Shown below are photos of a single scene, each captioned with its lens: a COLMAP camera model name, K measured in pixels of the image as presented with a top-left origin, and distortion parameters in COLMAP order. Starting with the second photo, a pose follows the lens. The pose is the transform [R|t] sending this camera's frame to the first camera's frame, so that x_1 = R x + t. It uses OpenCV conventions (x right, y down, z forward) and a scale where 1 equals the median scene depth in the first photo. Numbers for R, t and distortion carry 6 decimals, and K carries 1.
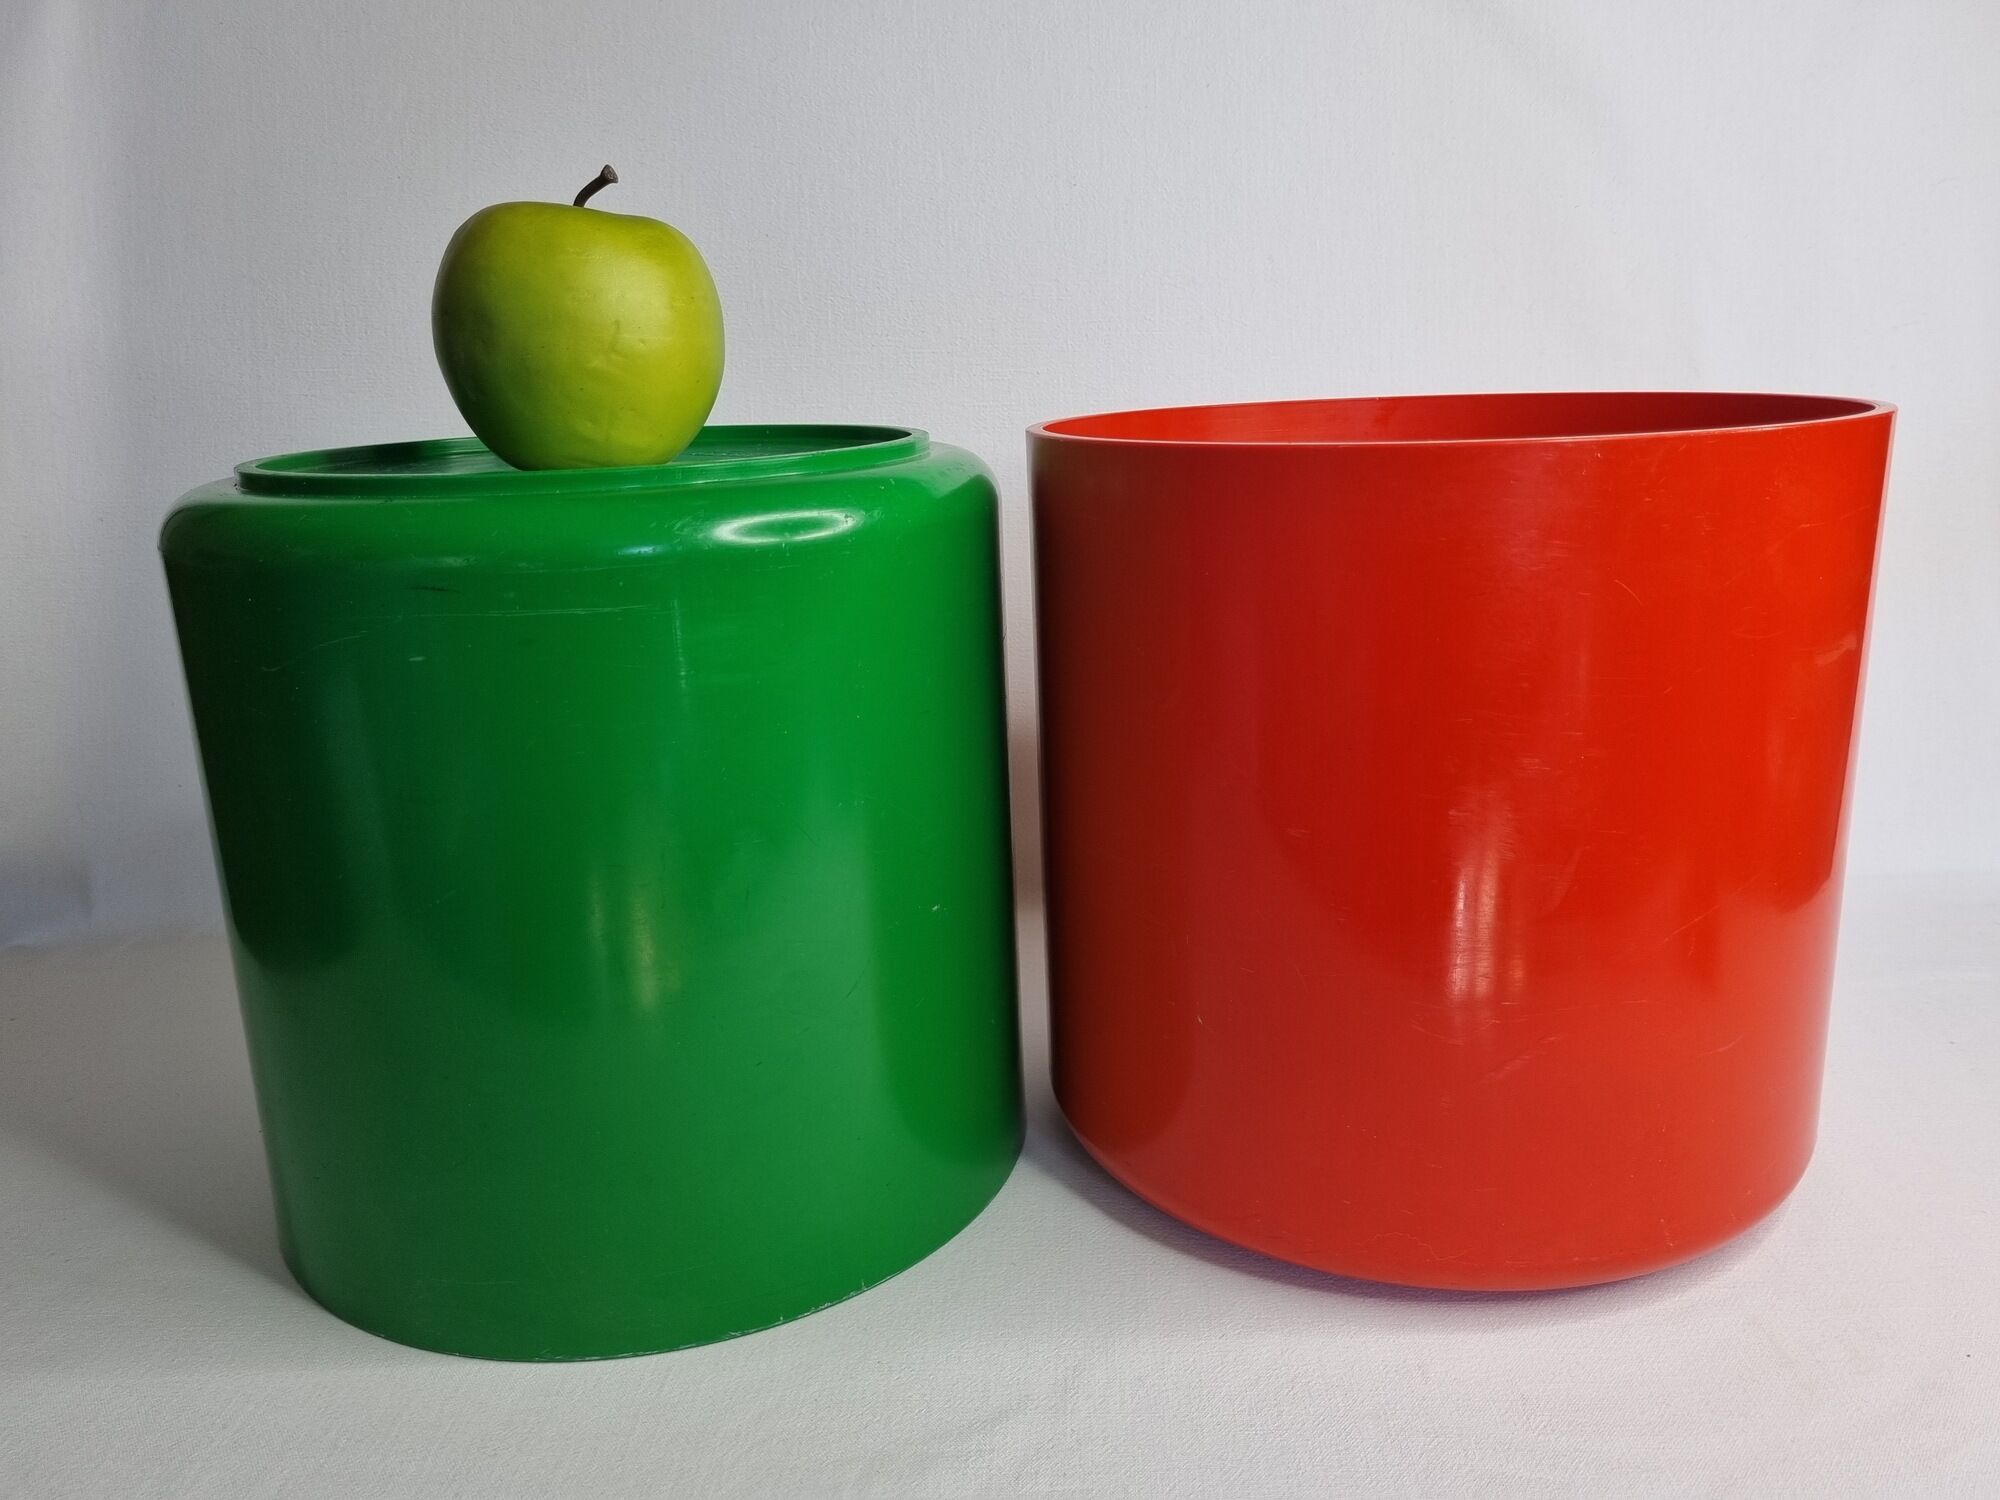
lens RADIAL K [[1570.6, 0, 1000.0], [0, 1570.6, 750.0], [0, 0, 1]] dist [0.002130, -0.006561]
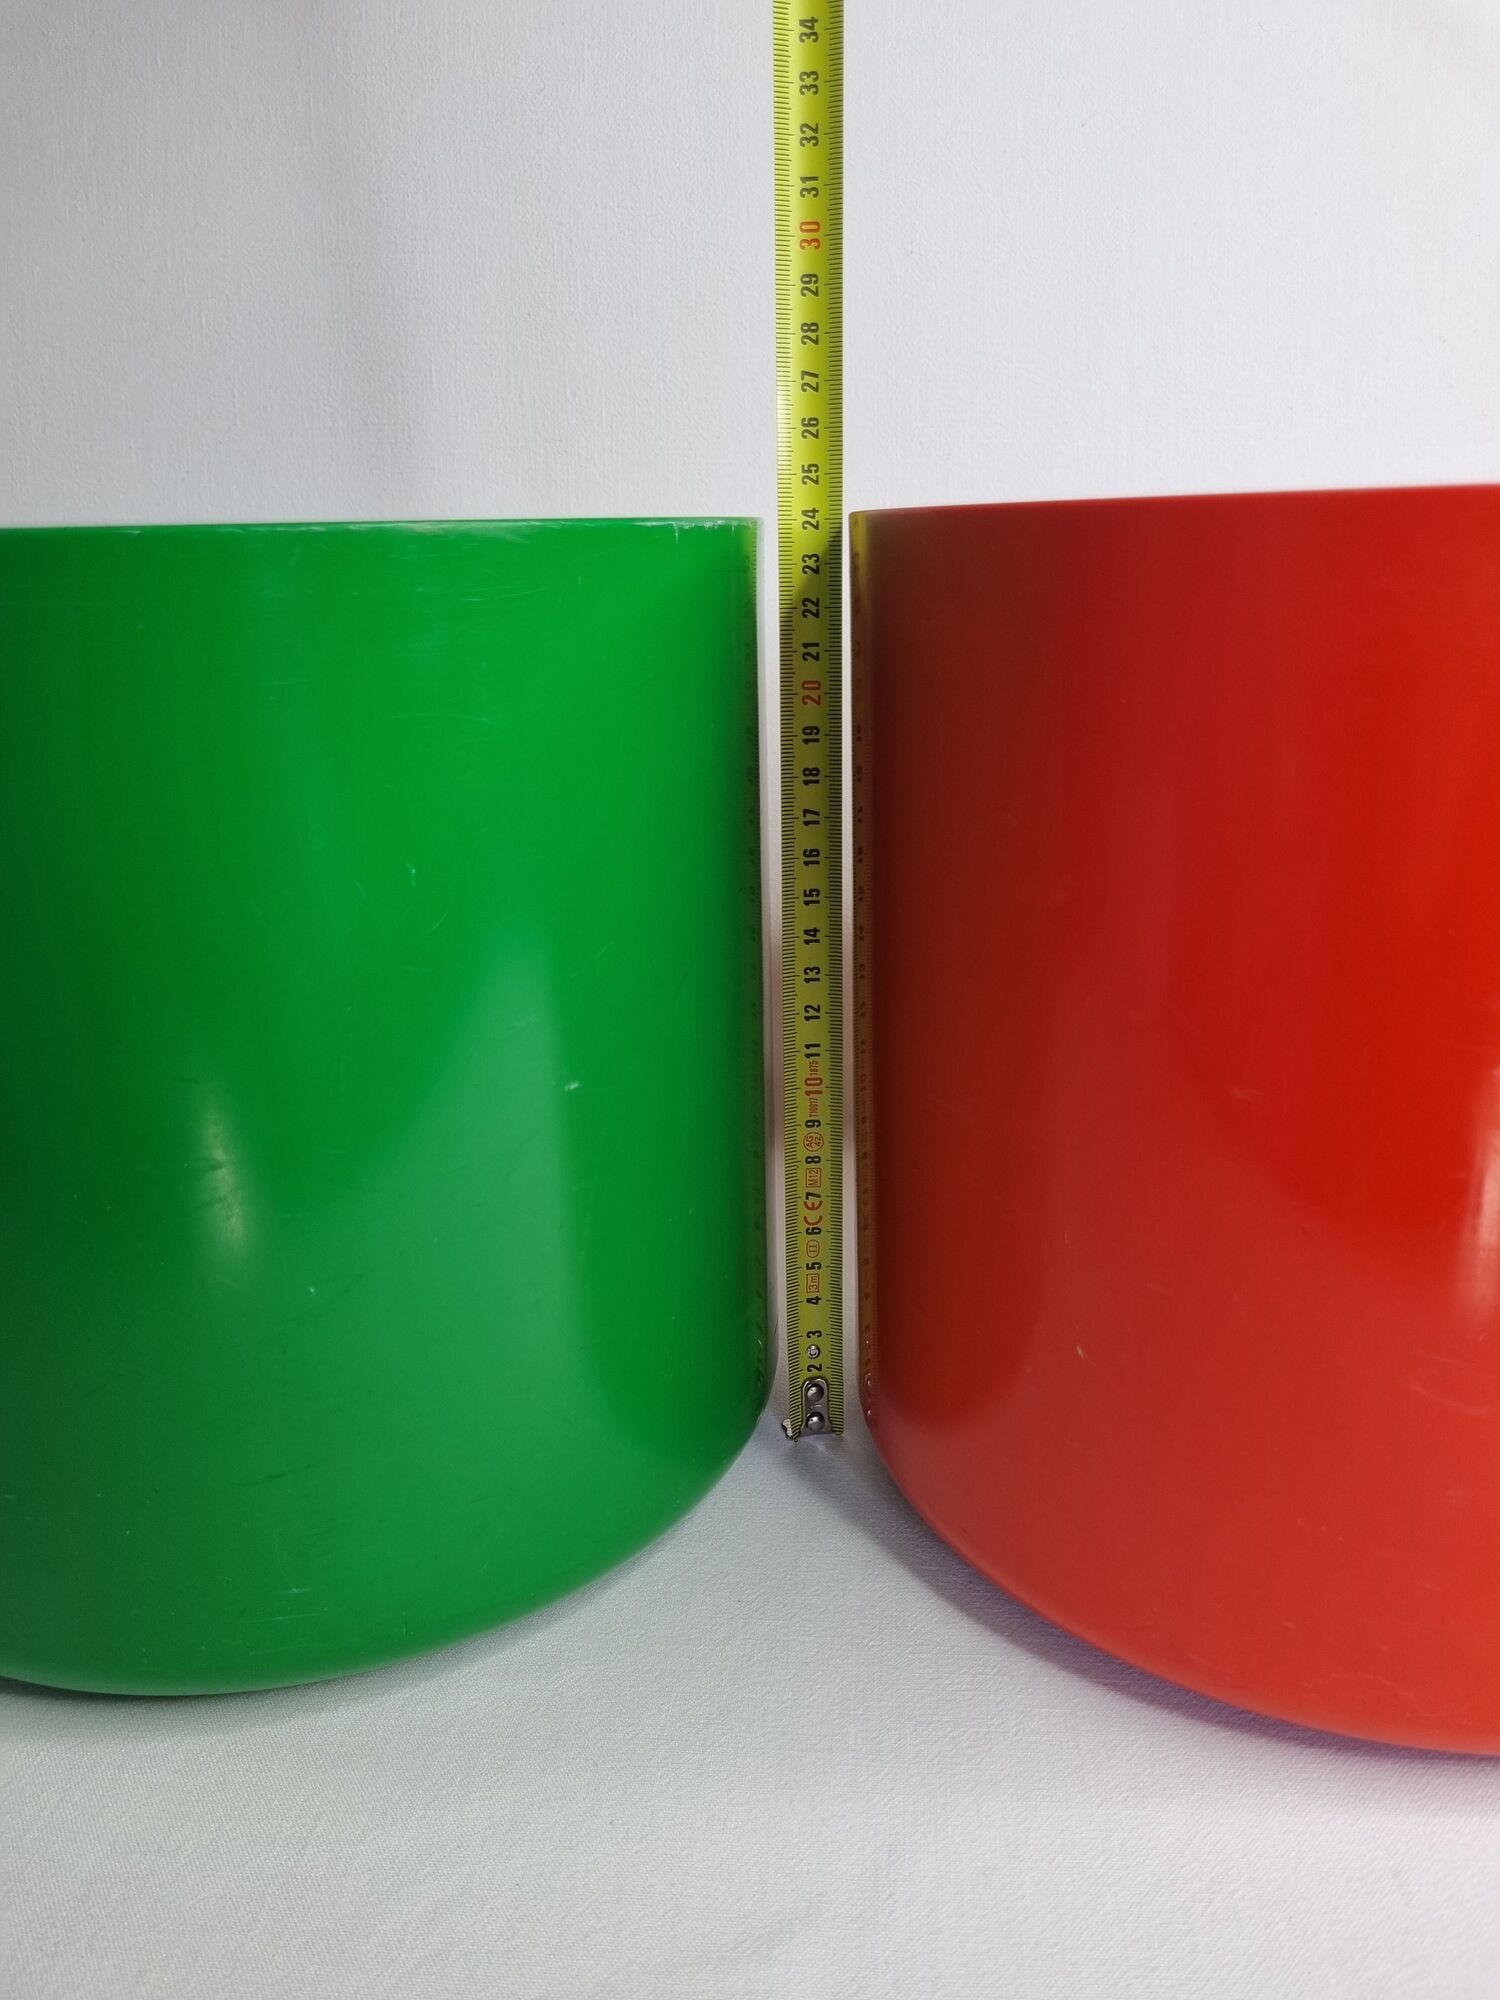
lens RADIAL K [[1565.9, 0, 750.0], [0, 1565.9, 1000.0], [0, 0, 1]] dist [0.001696, 0.005403]
pose [[0.999243, 0.023628, -0.030892, -0.001751], [-0.022692, 0.999283, 0.030304, -0.002078], [0.031586, -0.029580, 0.999063, 0.310742]]
